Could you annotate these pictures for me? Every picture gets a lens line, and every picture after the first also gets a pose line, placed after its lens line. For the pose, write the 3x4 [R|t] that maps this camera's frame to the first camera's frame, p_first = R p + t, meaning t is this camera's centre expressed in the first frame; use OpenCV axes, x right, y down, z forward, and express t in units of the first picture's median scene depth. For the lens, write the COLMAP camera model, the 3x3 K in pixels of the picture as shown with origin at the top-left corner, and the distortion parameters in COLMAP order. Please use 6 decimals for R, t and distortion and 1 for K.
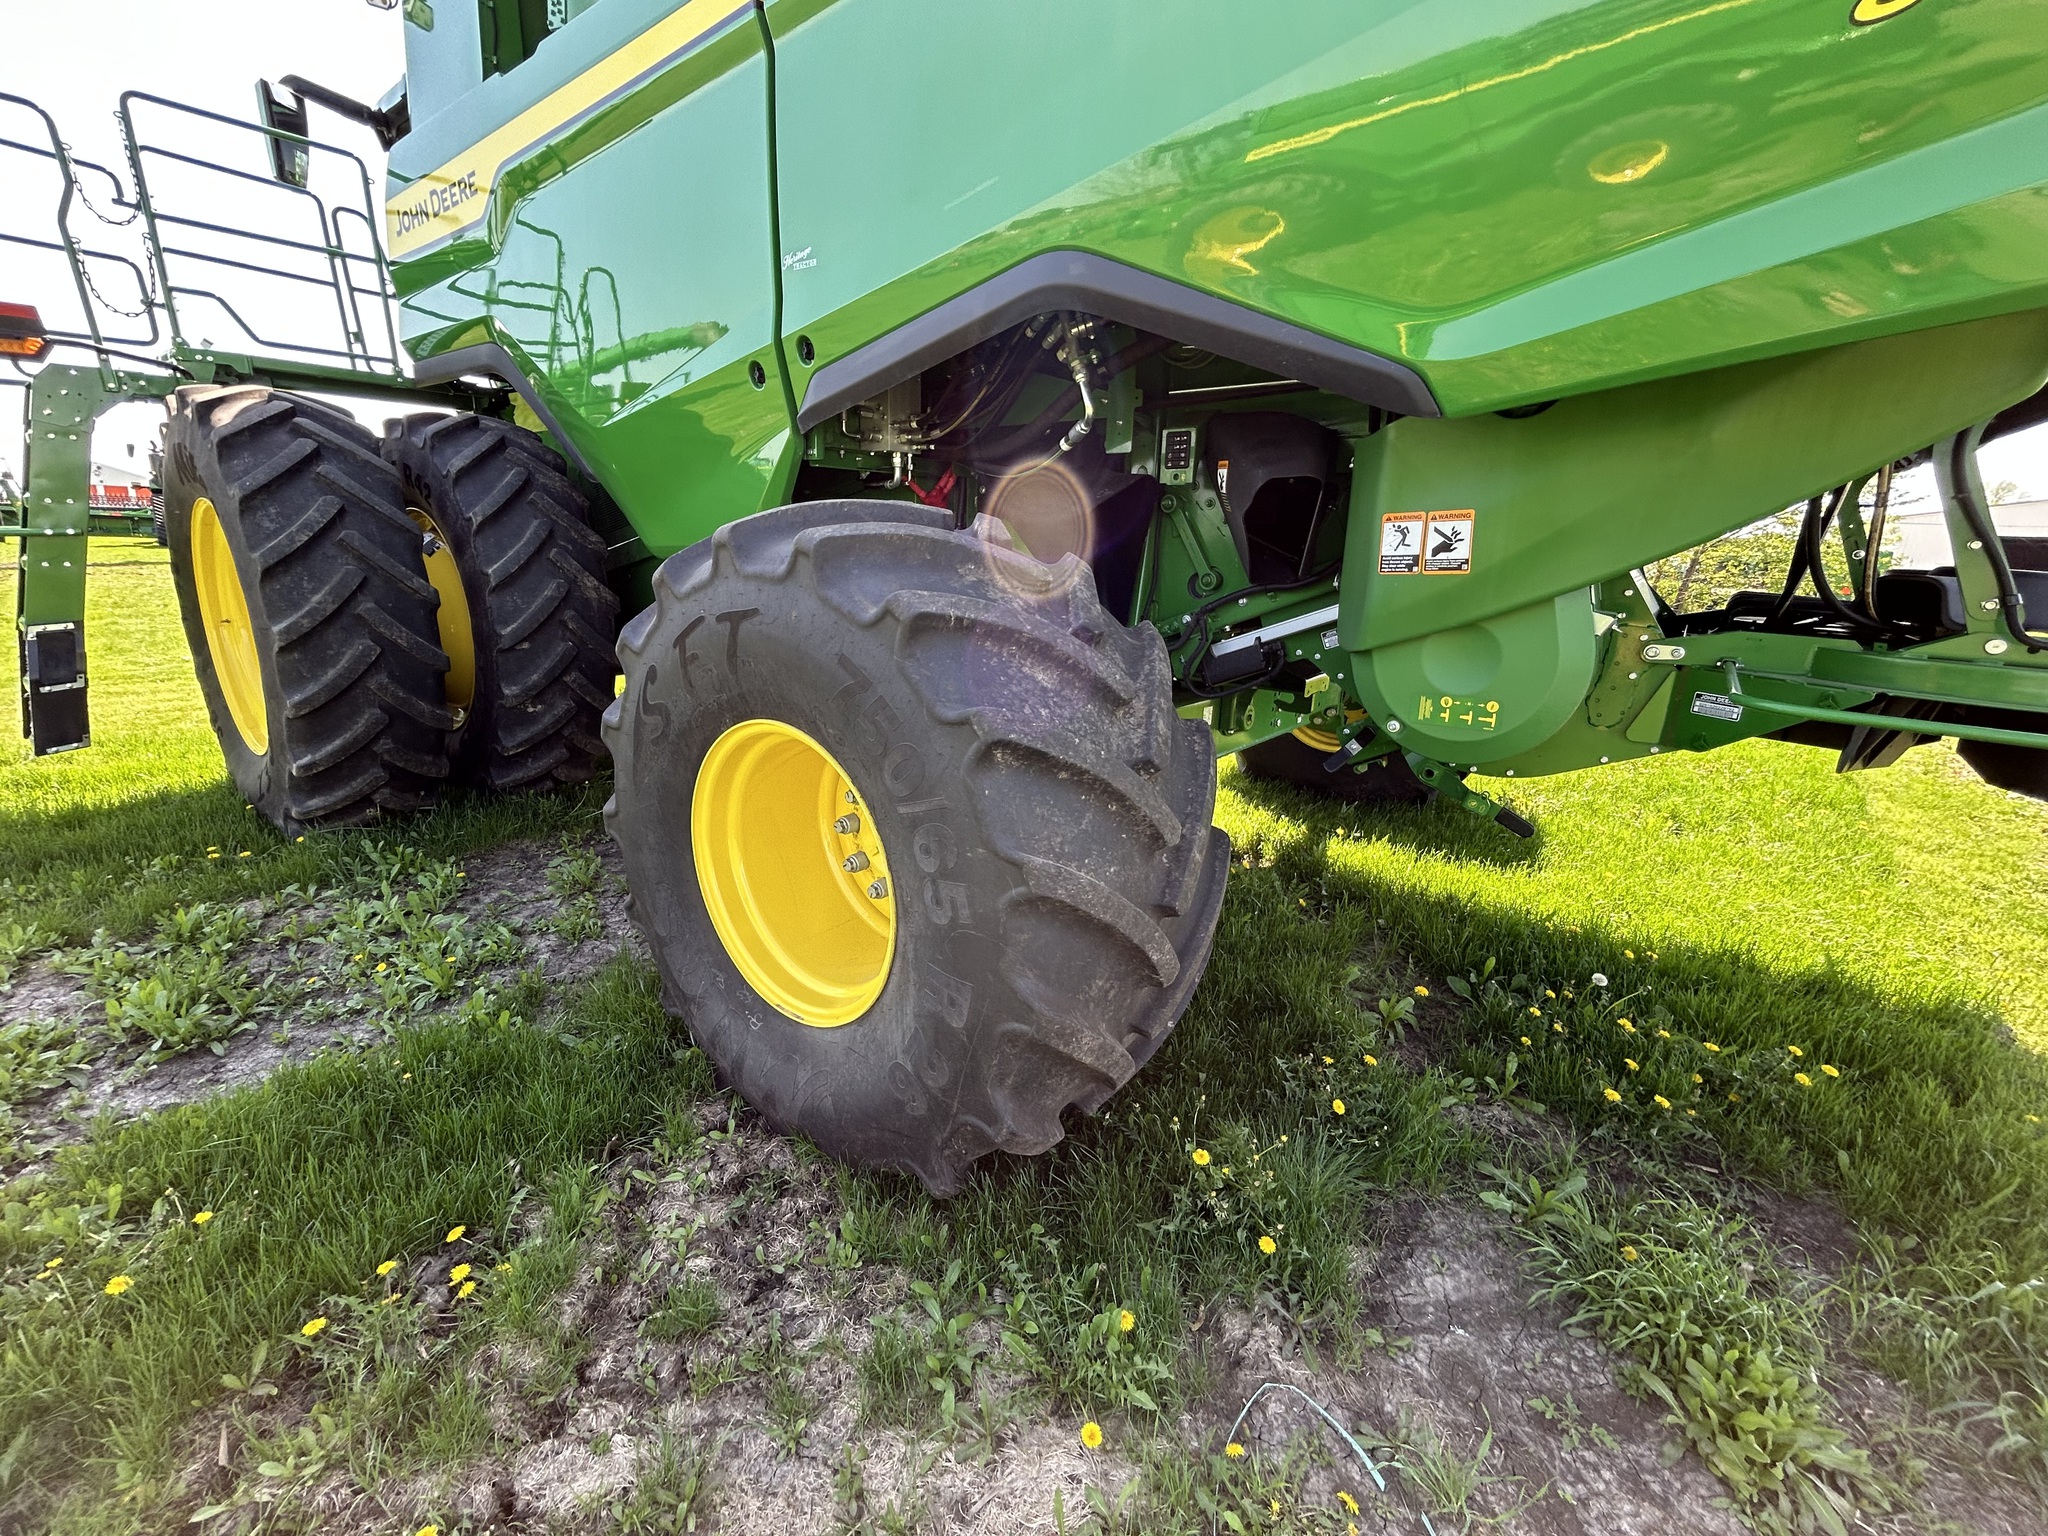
lens RADIAL K [[834.6, 0, 1021.0], [0, 834.6, 765.7], [0, 0, 1]] dist [0.000485, -0.000666]
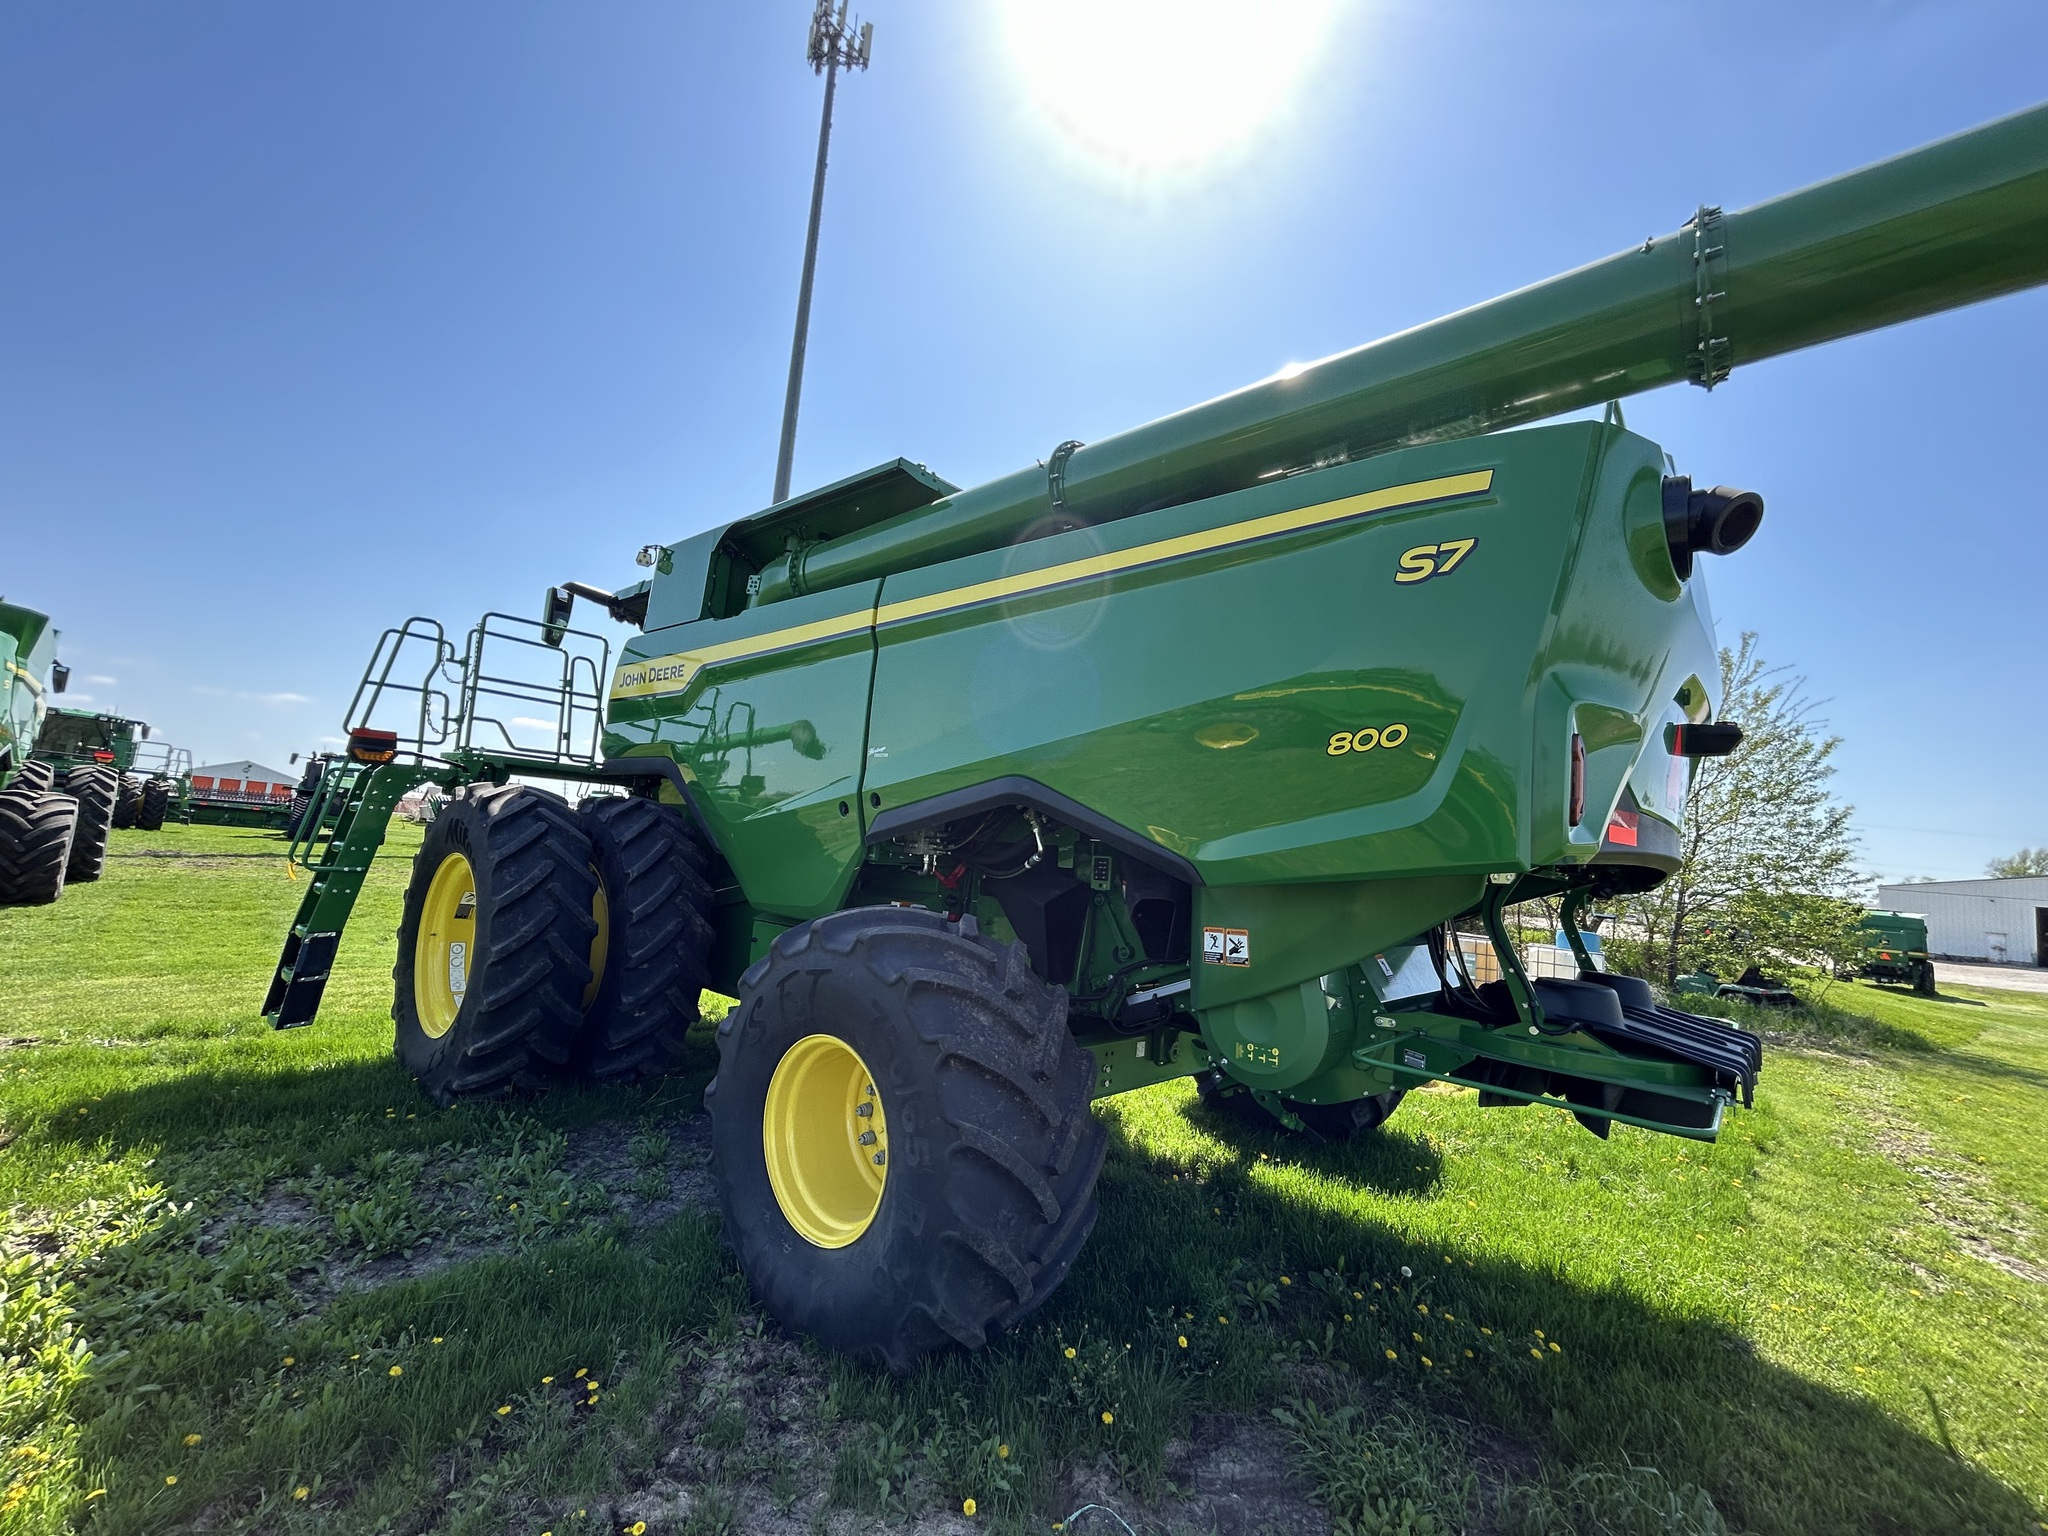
lens RADIAL K [[835.4, 0, 1020.0], [0, 835.4, 766.6], [0, 0, 1]] dist [-0.006690, 0.004641]
pose [[0.997858, 0.039883, -0.051852, 0.125800], [-0.056110, 0.929316, -0.364998, 0.029011], [0.033630, 0.367125, 0.929563, -0.622739]]
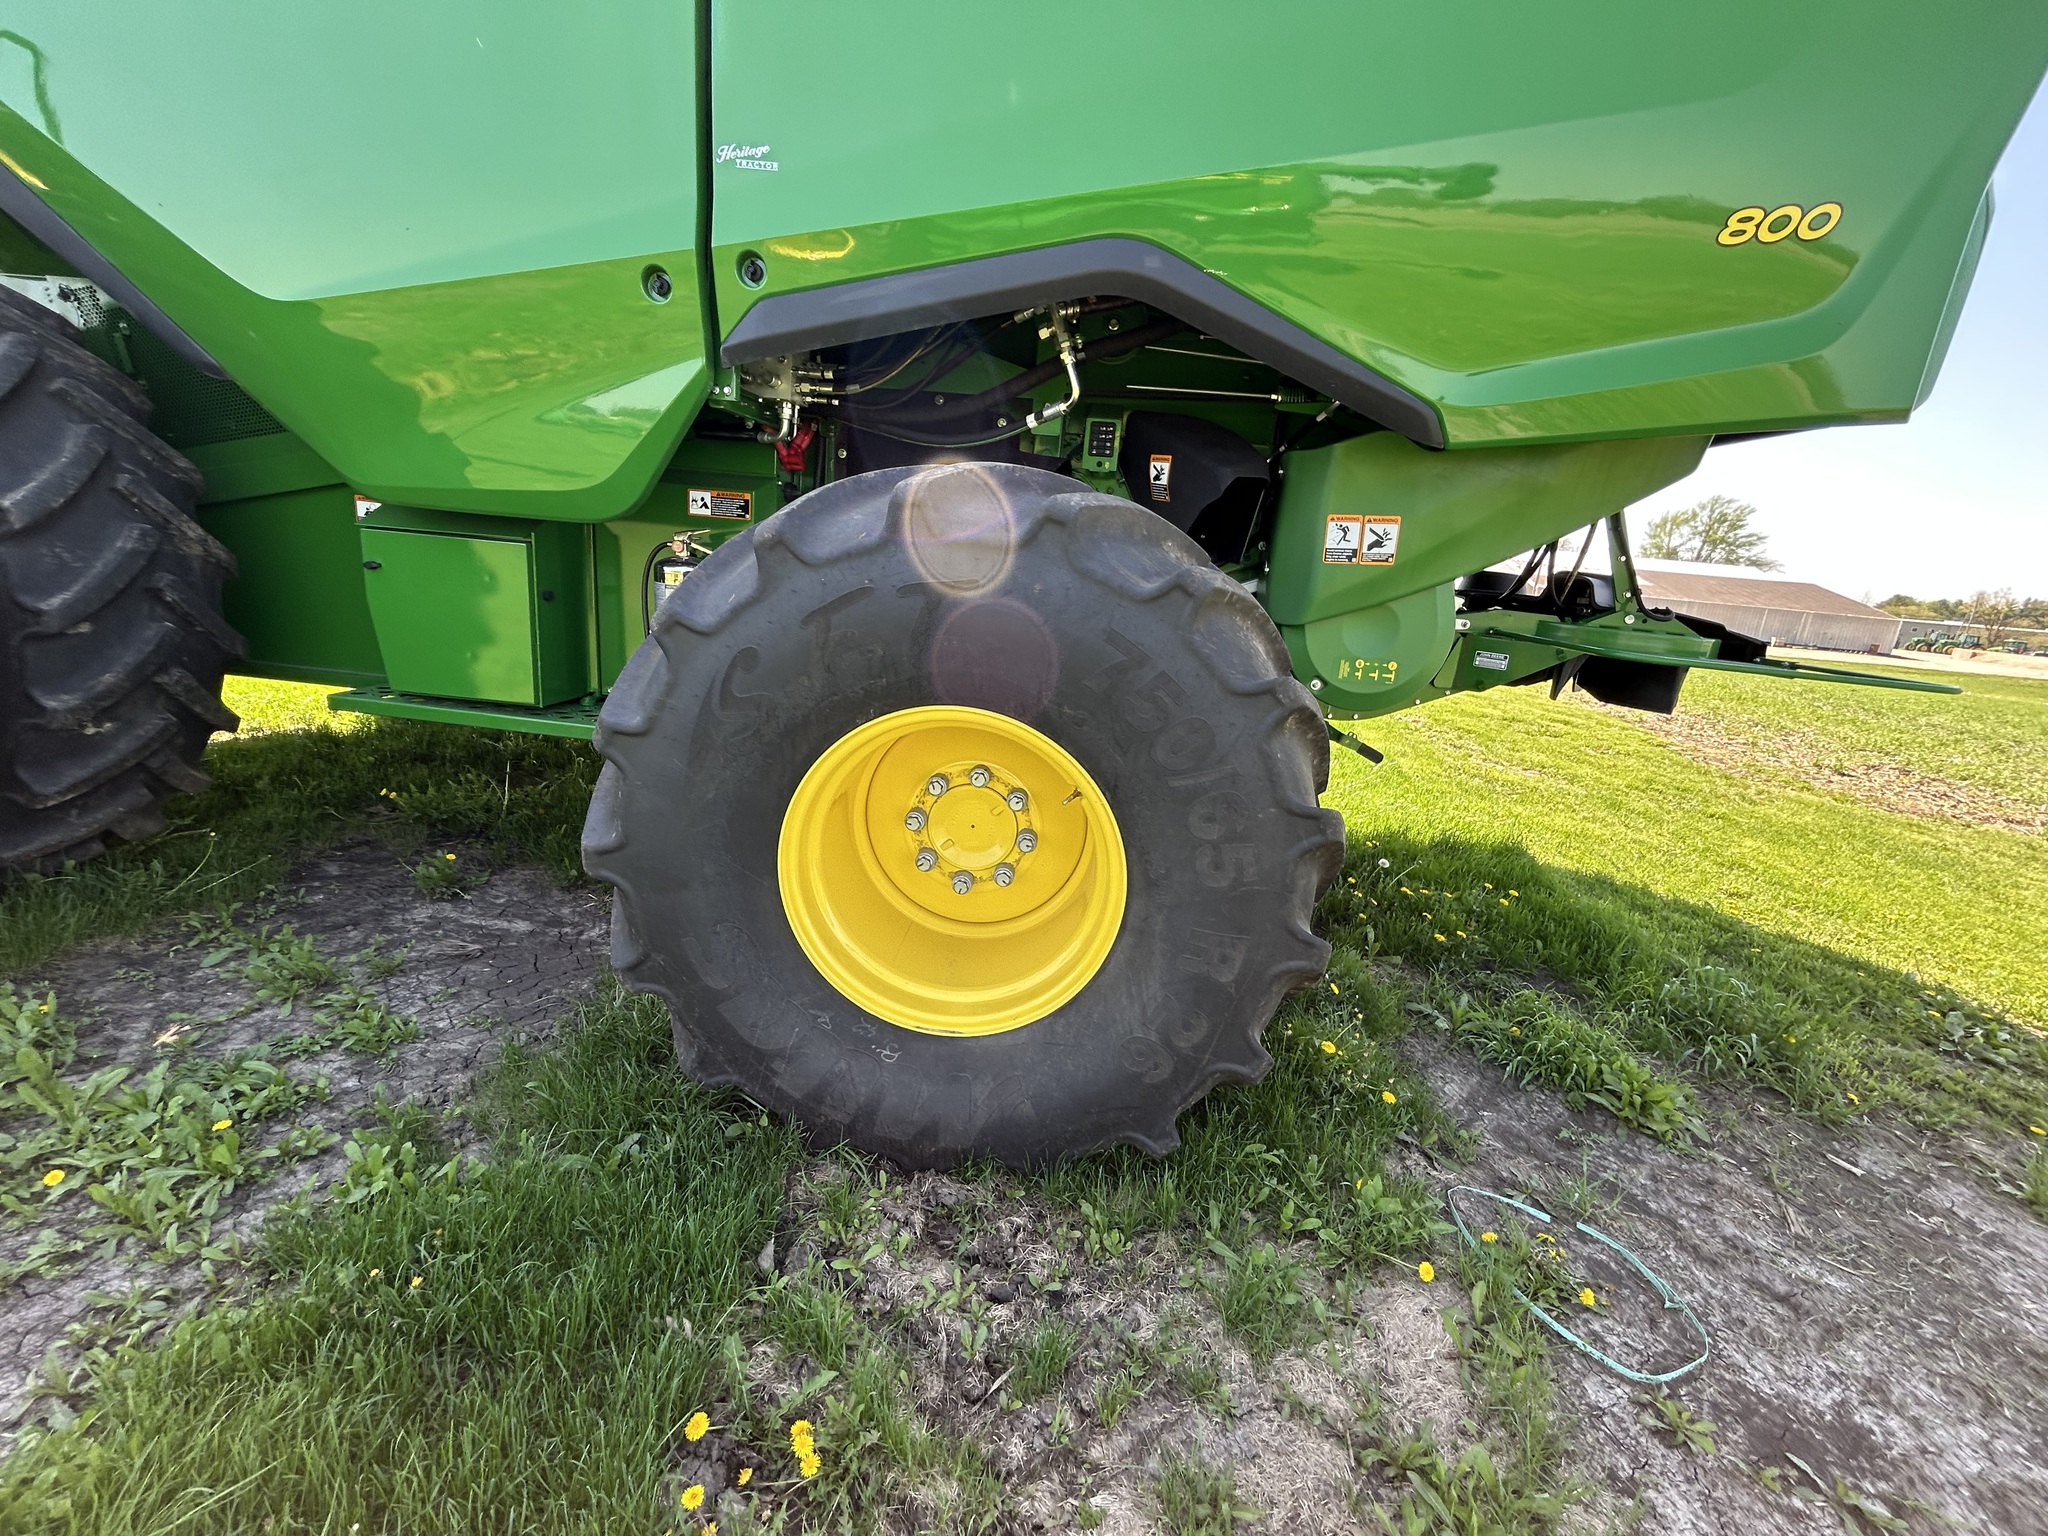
lens RADIAL K [[834.6, 0, 1021.0], [0, 834.6, 765.7], [0, 0, 1]] dist [0.000485, -0.000666]
pose [[0.841065, -0.095924, 0.532361, -0.592002], [0.083211, 0.995381, 0.047891, -0.022619], [-0.534496, 0.004019, 0.845162, 0.171559]]
